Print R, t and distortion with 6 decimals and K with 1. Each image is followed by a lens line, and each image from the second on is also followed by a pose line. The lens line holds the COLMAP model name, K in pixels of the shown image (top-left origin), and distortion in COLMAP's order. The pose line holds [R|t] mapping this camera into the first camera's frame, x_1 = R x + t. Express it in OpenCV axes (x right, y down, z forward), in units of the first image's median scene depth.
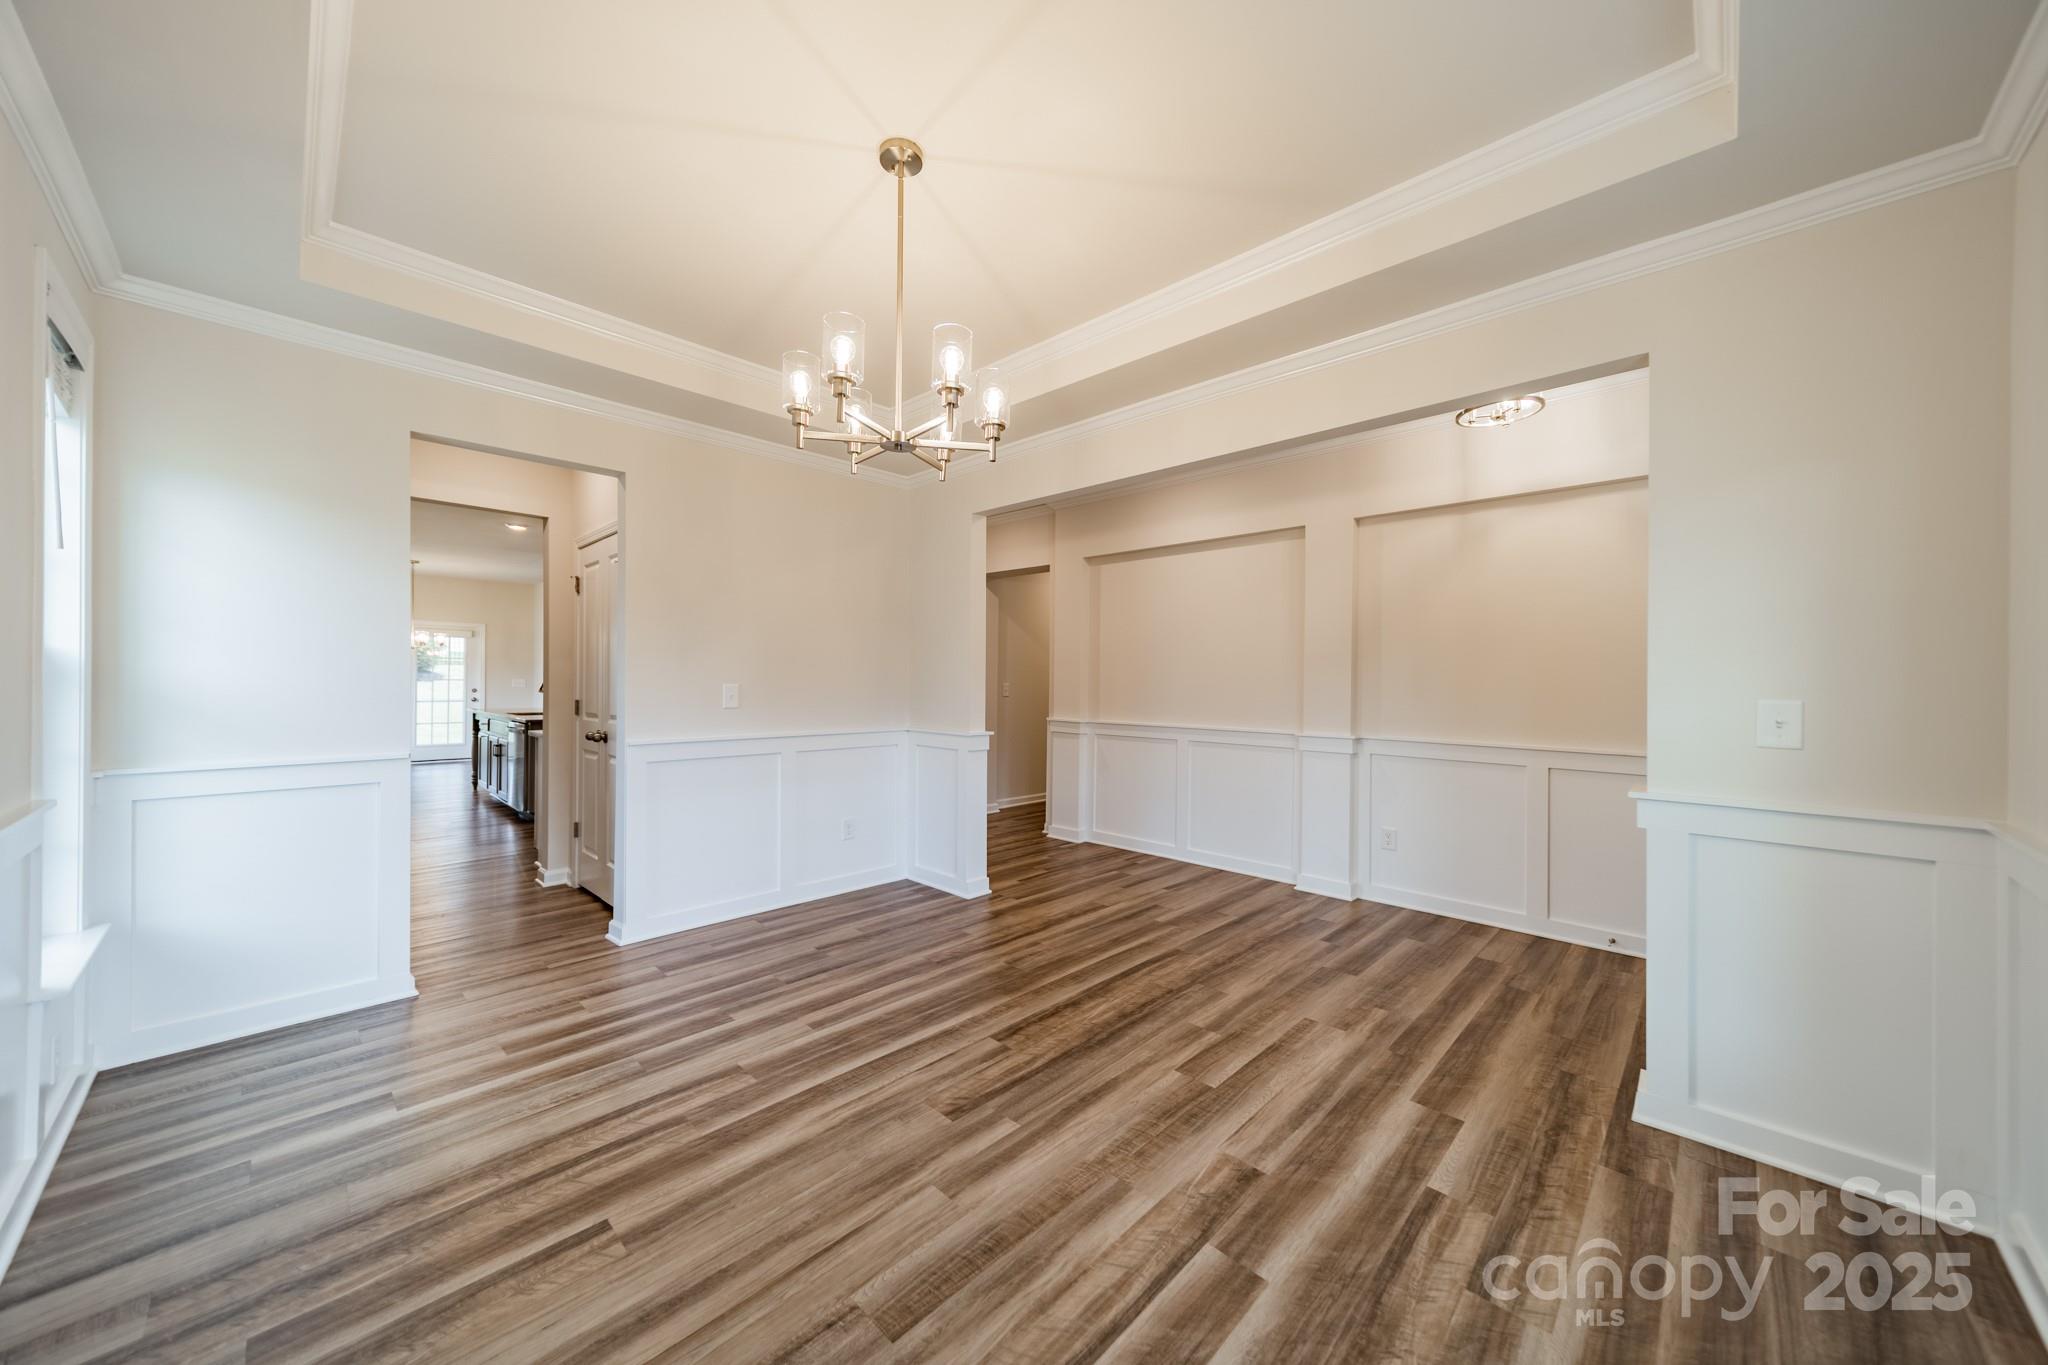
lens RADIAL K [[721.3, 0, 1026.4], [0, 721.3, 684.9], [0, 0, 1]] dist [0.009688, 0.000433]
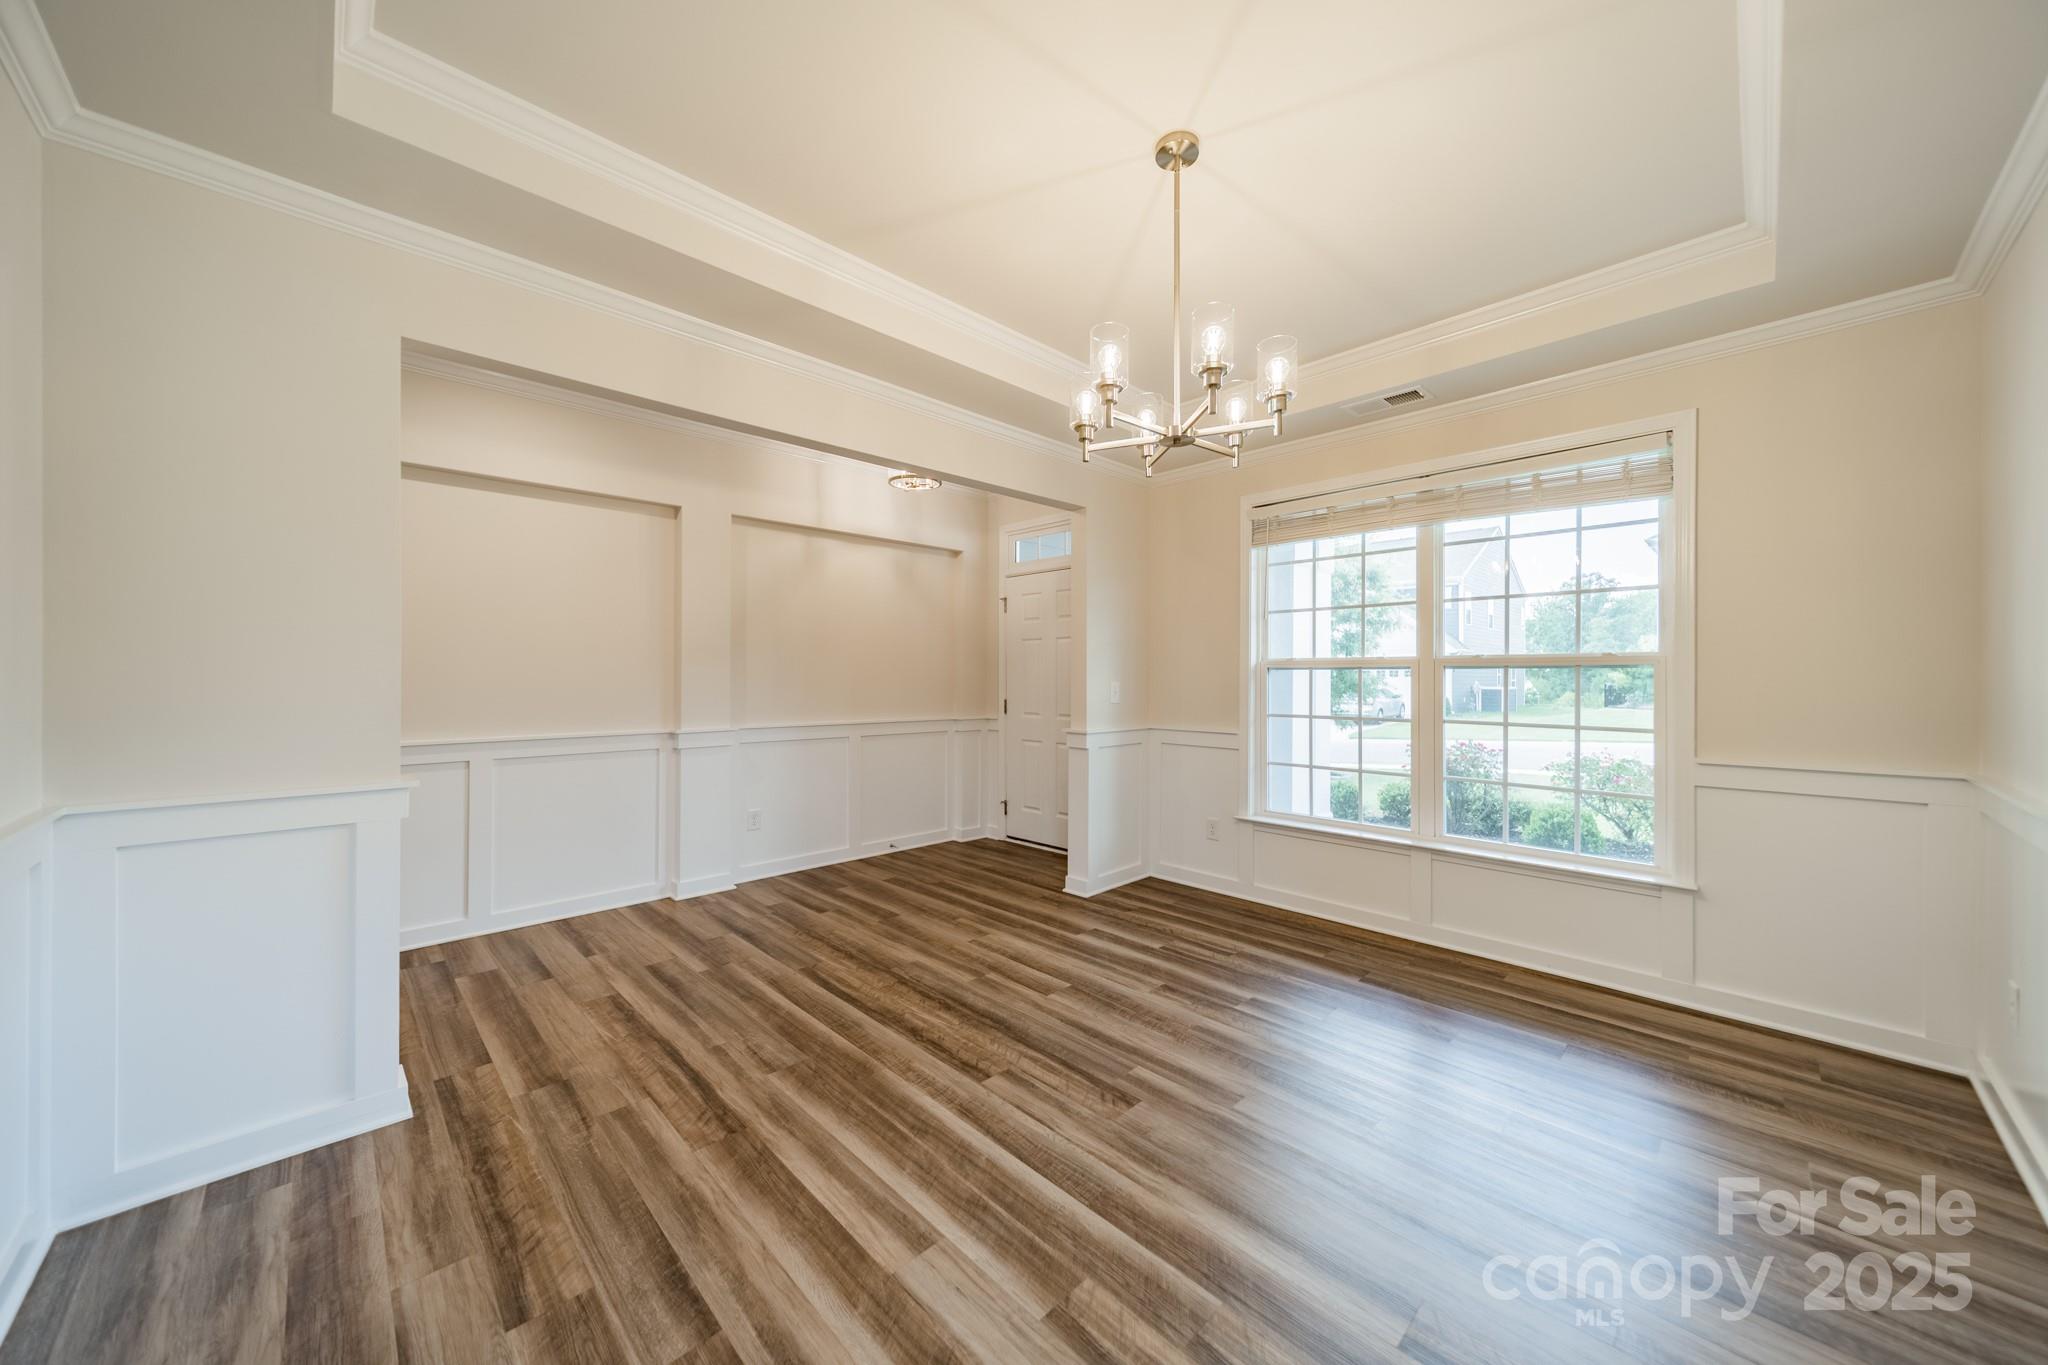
lens RADIAL K [[721.3, 0, 1025.8], [0, 721.3, 673.4], [0, 0, 1]] dist [0.009688, 0.000433]
pose [[0.024612, -0.001588, 0.999696, -0.824029], [0.004551, 0.999989, 0.001476, -0.007399], [-0.999687, 0.004514, 0.024619, 0.822928]]
